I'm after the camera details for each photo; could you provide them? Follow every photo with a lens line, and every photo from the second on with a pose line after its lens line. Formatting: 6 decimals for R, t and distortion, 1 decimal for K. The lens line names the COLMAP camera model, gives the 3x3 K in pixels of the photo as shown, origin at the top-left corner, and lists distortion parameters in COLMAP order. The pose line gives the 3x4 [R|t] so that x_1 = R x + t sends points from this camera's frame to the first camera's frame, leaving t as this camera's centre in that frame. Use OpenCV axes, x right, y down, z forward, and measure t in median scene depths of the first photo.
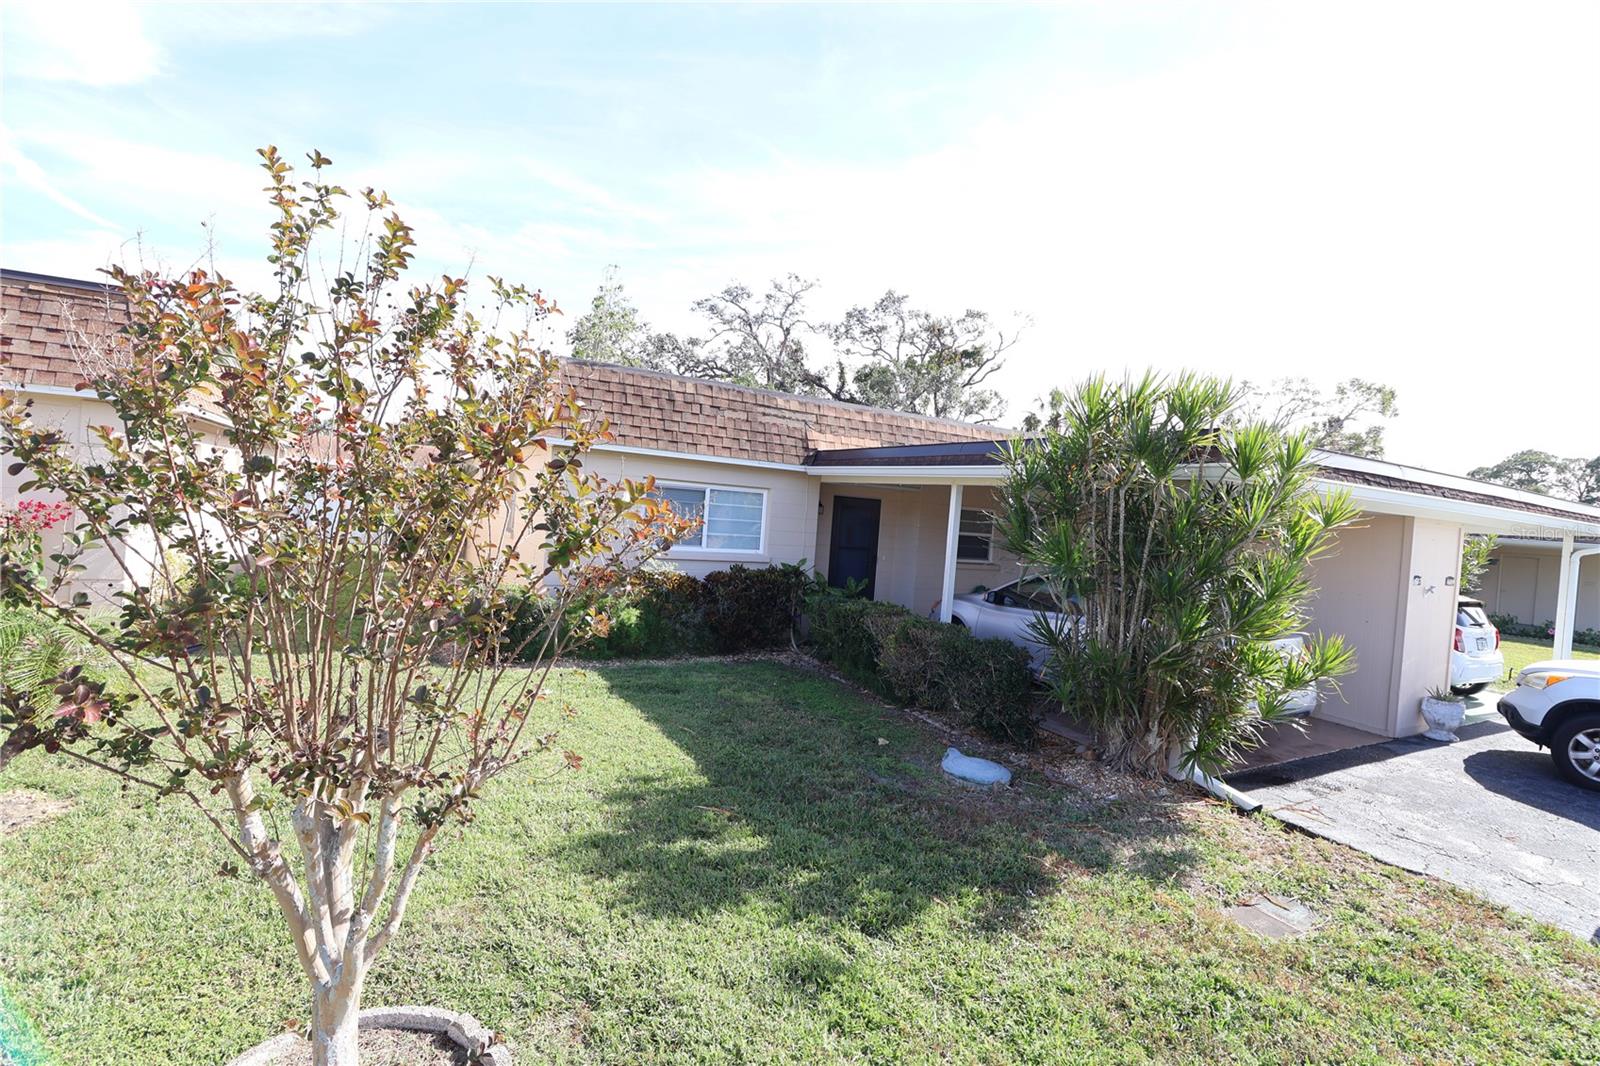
lens RADIAL K [[735.4, 0, 809.5], [0, 735.4, 513.5], [0, 0, 1]] dist [0.002133, -0.014357]
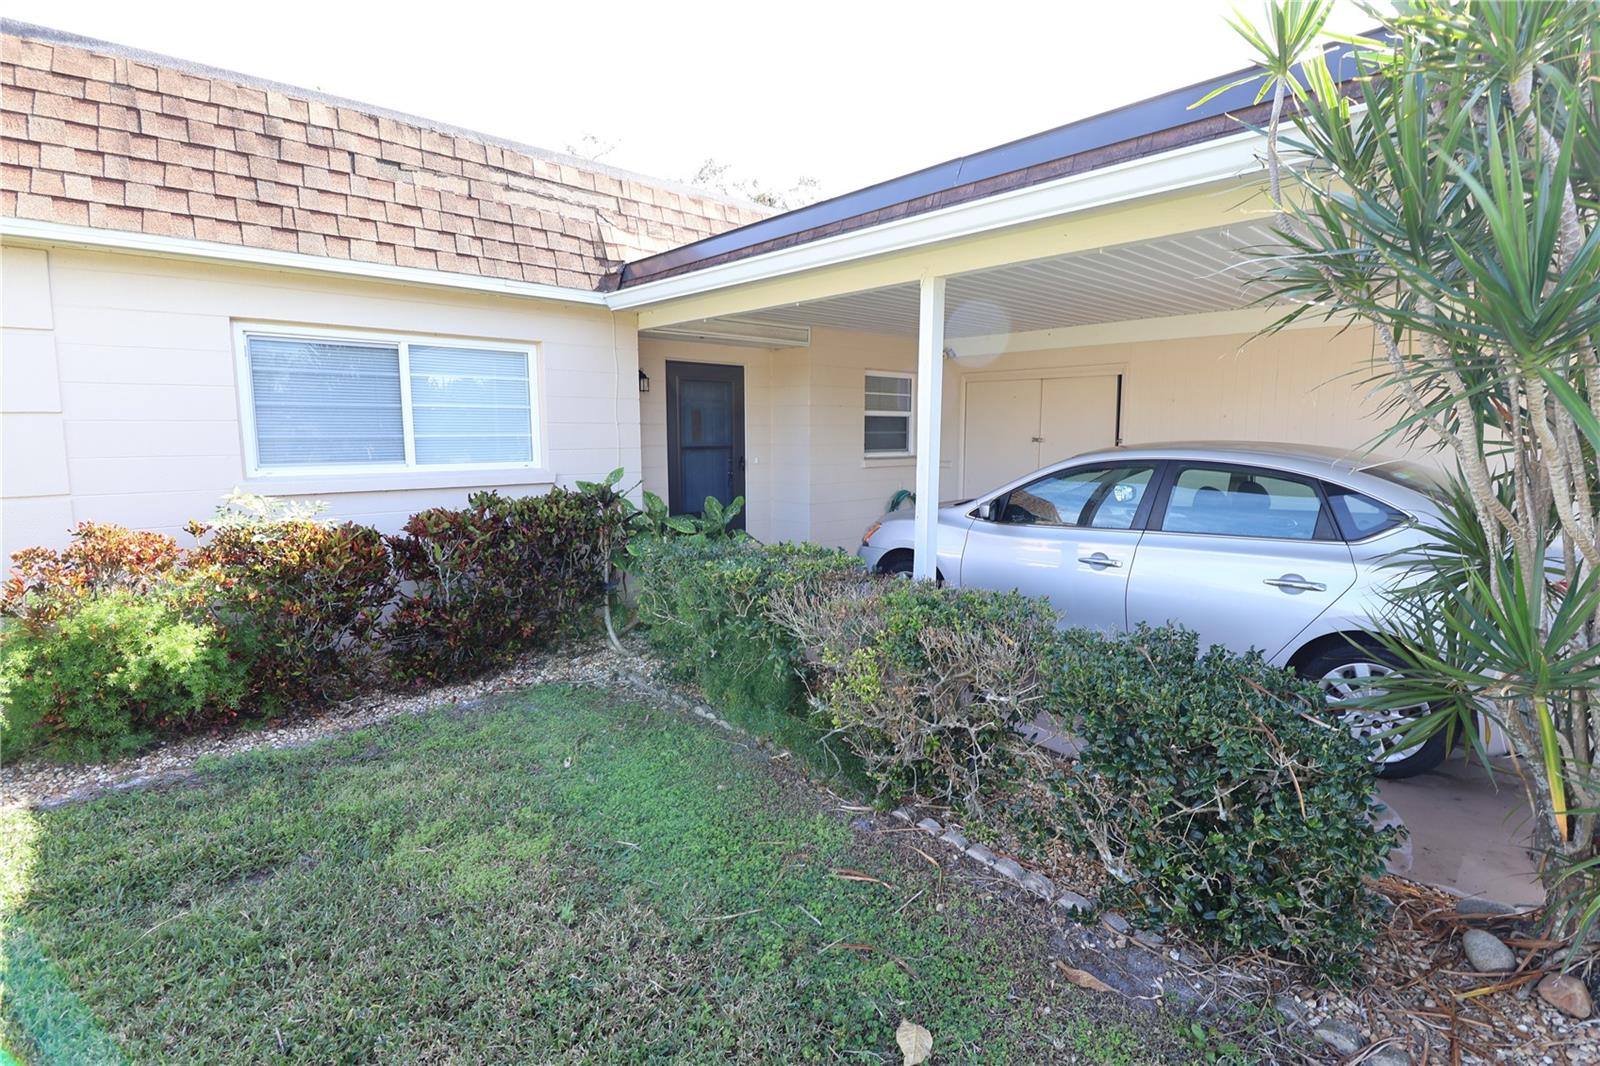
lens RADIAL K [[735.4, 0, 809.5], [0, 735.4, 513.5], [0, 0, 1]] dist [0.002133, -0.014357]
pose [[0.972385, -0.098306, 0.211670, 0.010847], [0.073145, 0.989633, 0.123595, 0.037873], [-0.221626, -0.104699, 0.969495, 0.463227]]
